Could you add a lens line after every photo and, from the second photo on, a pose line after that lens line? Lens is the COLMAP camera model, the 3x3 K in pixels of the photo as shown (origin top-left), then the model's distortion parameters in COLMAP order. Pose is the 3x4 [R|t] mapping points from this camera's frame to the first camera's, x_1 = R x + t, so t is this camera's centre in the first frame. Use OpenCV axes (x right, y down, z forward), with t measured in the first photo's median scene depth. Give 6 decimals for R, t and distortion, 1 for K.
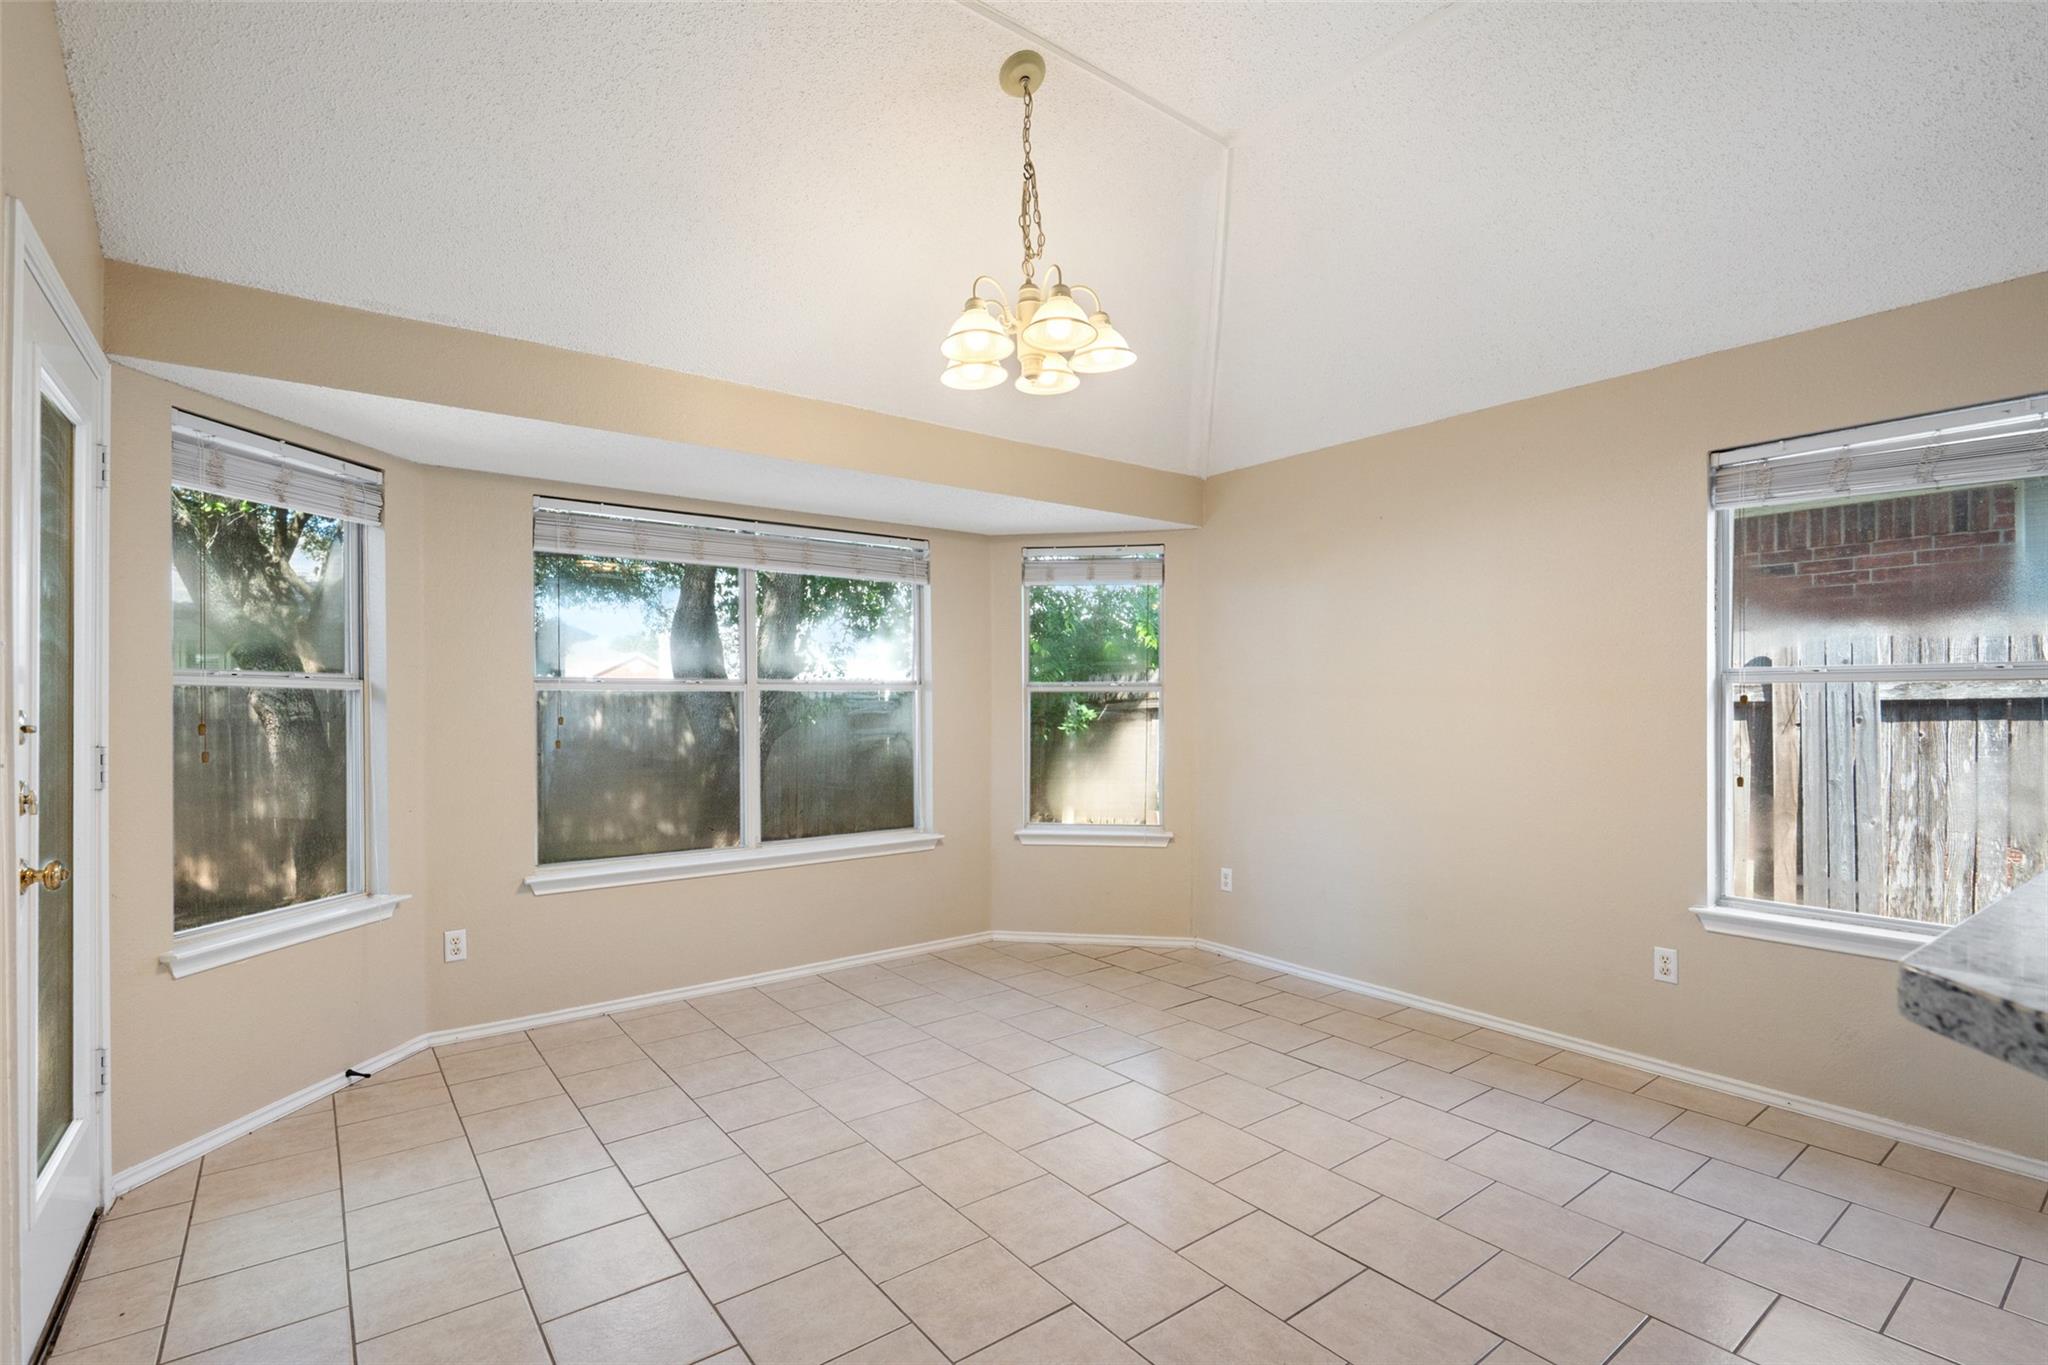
lens RADIAL K [[942.6, 0, 1021.2], [0, 942.6, 698.8], [0, 0, 1]] dist [0.005616, -0.009941]
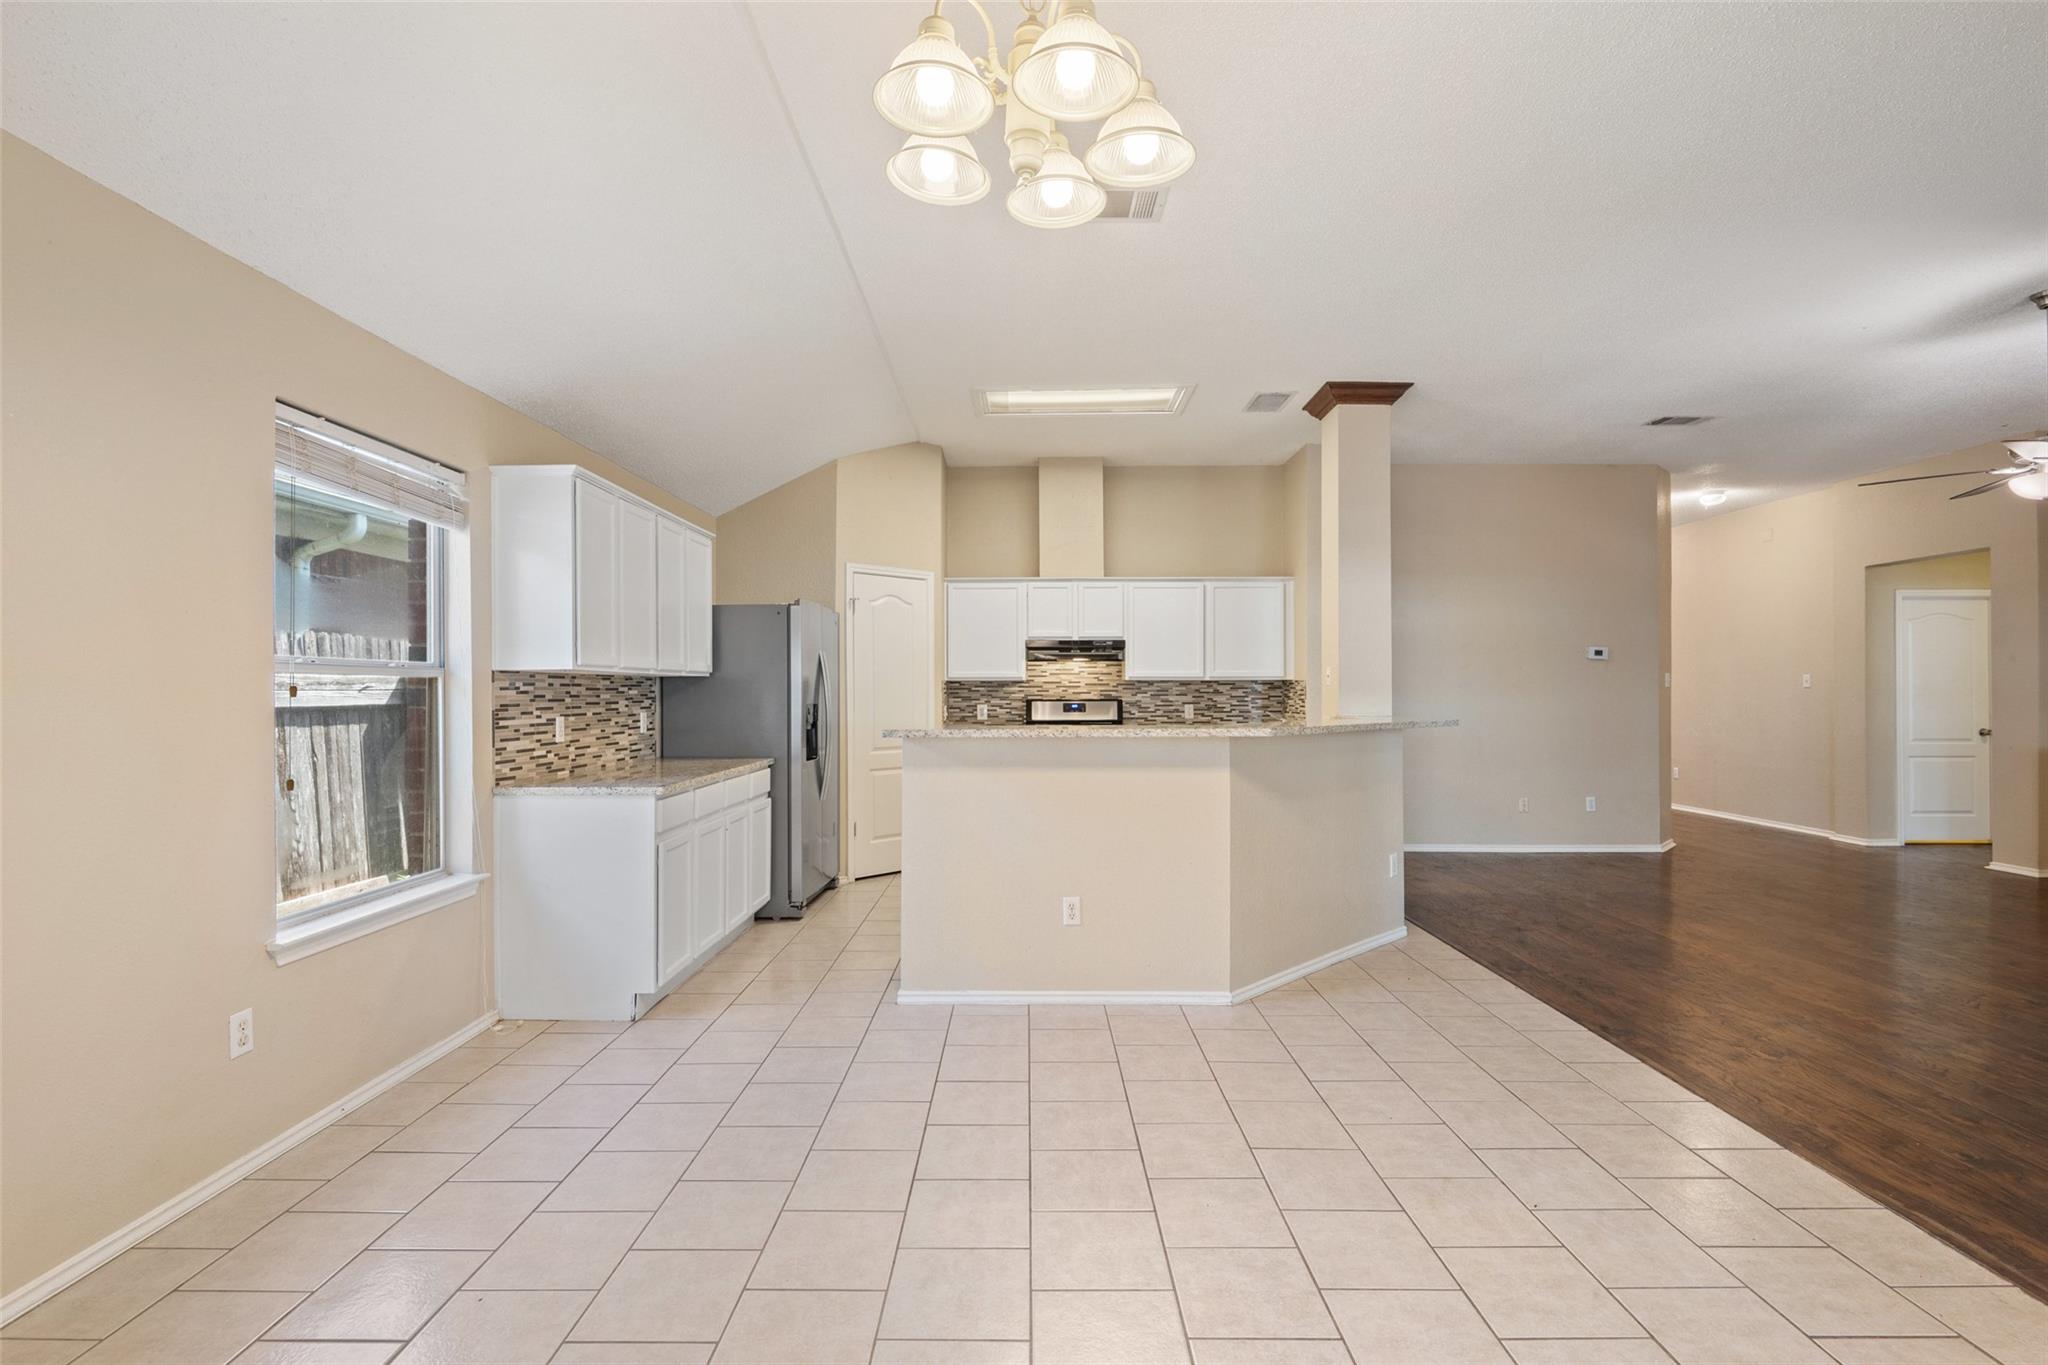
lens RADIAL K [[925.9, 0, 1025.0], [0, 925.9, 682.5], [0, 0, 1]] dist [0.001974, -0.008997]
pose [[-0.792881, 0.008257, 0.609320, -0.239504], [-0.000622, 0.999897, -0.014359, 0.002987], [-0.609376, -0.011764, -0.792794, 0.993034]]
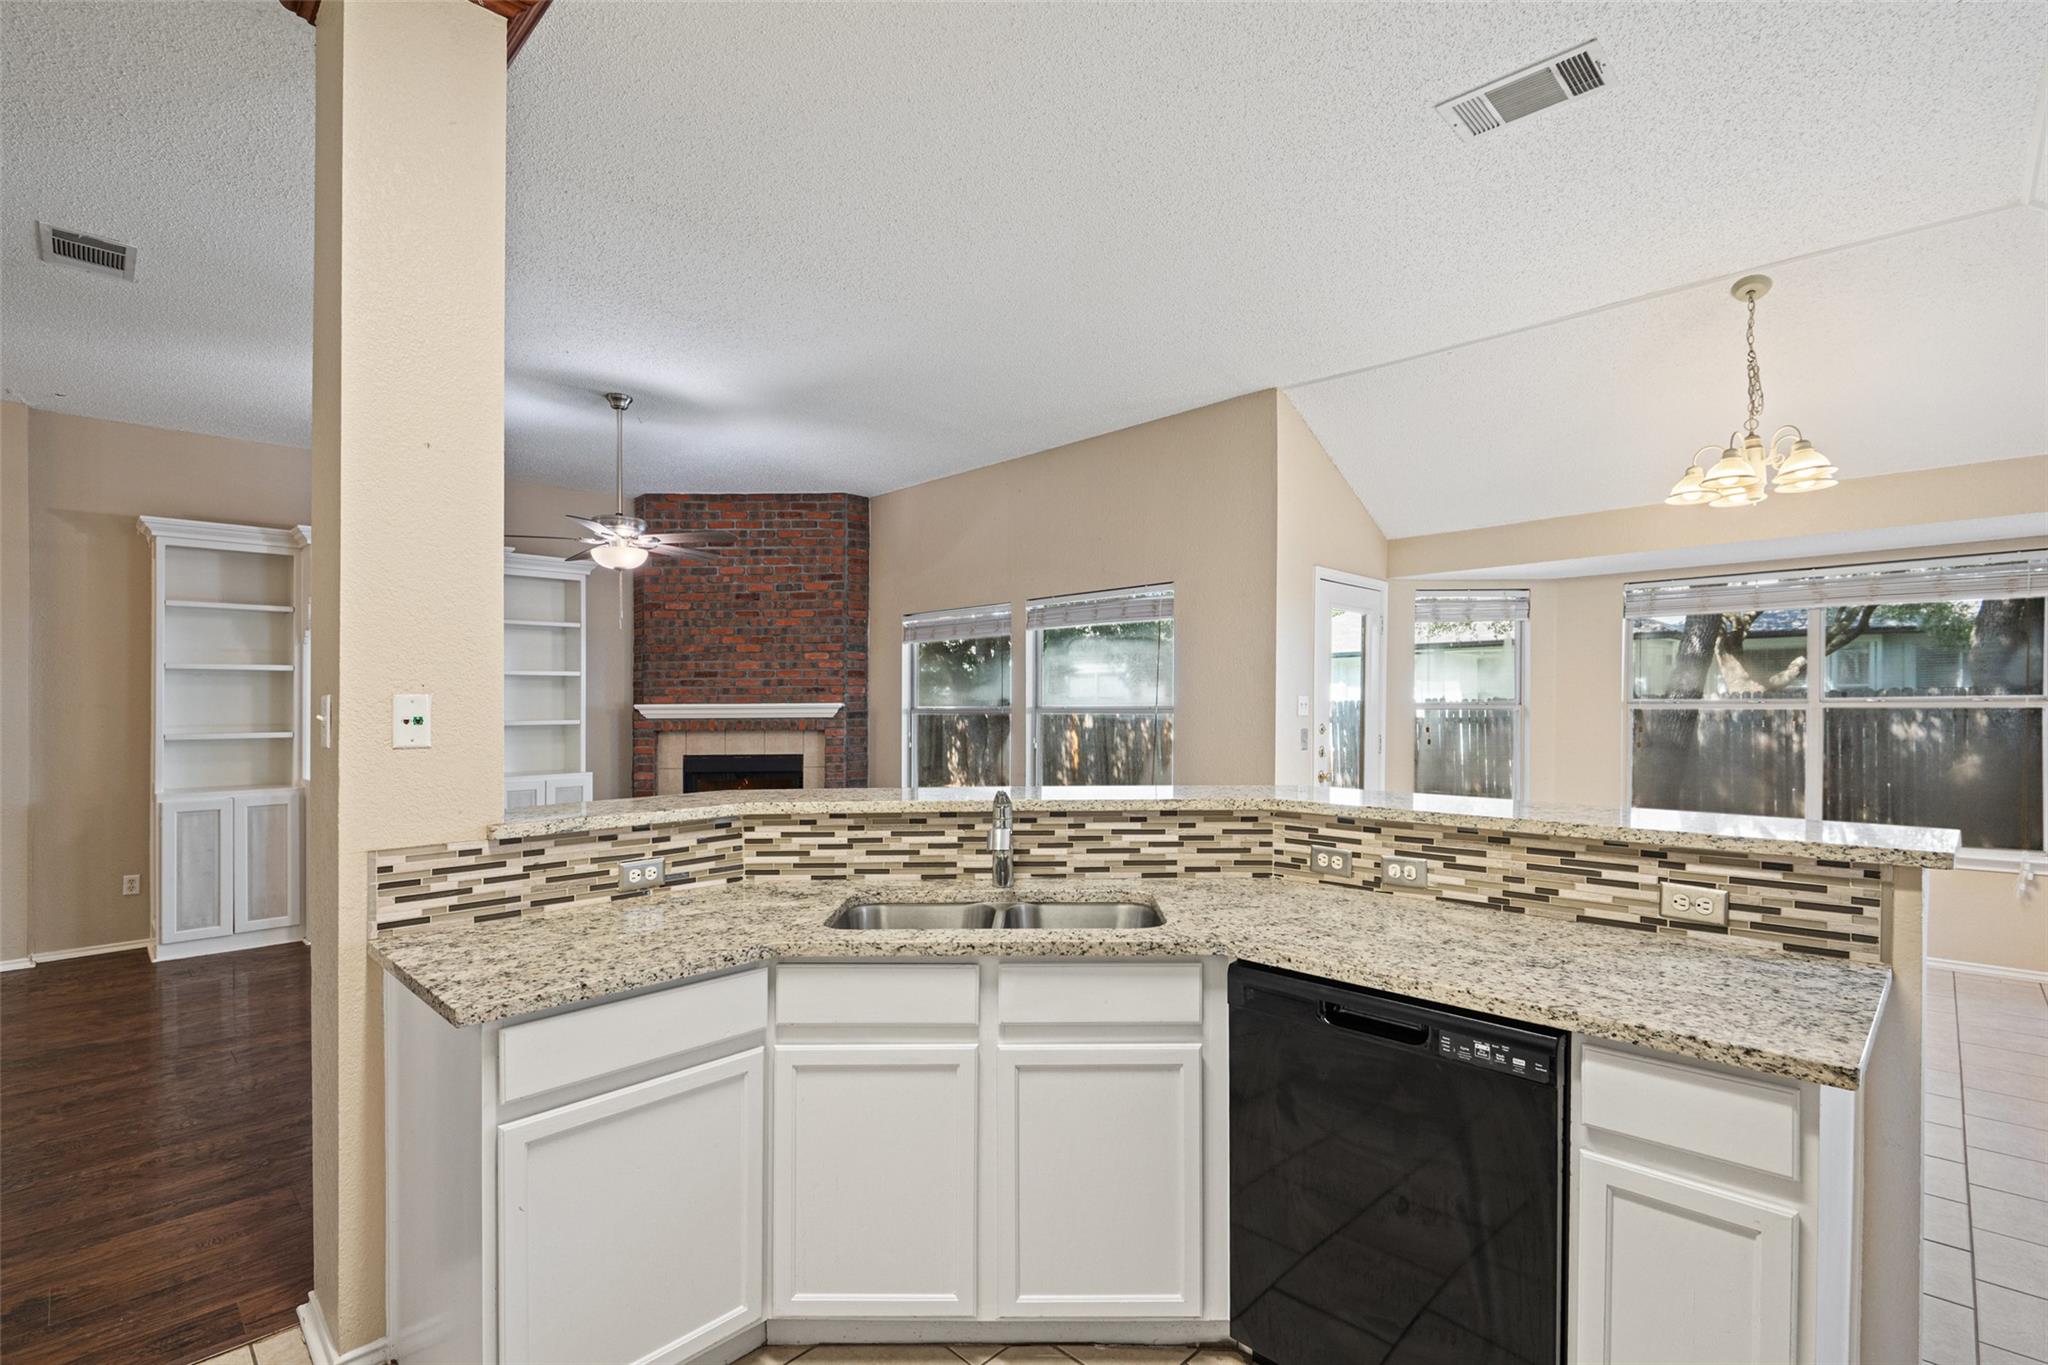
lens RADIAL K [[946.0, 0, 1027.9], [0, 946.0, 677.2], [0, 0, 1]] dist [0.007207, -0.012033]
pose [[0.142854, -0.025626, -0.989412, 0.847090], [0.012228, 0.999634, -0.024125, -0.035584], [0.989668, -0.008653, 0.143115, -0.197148]]
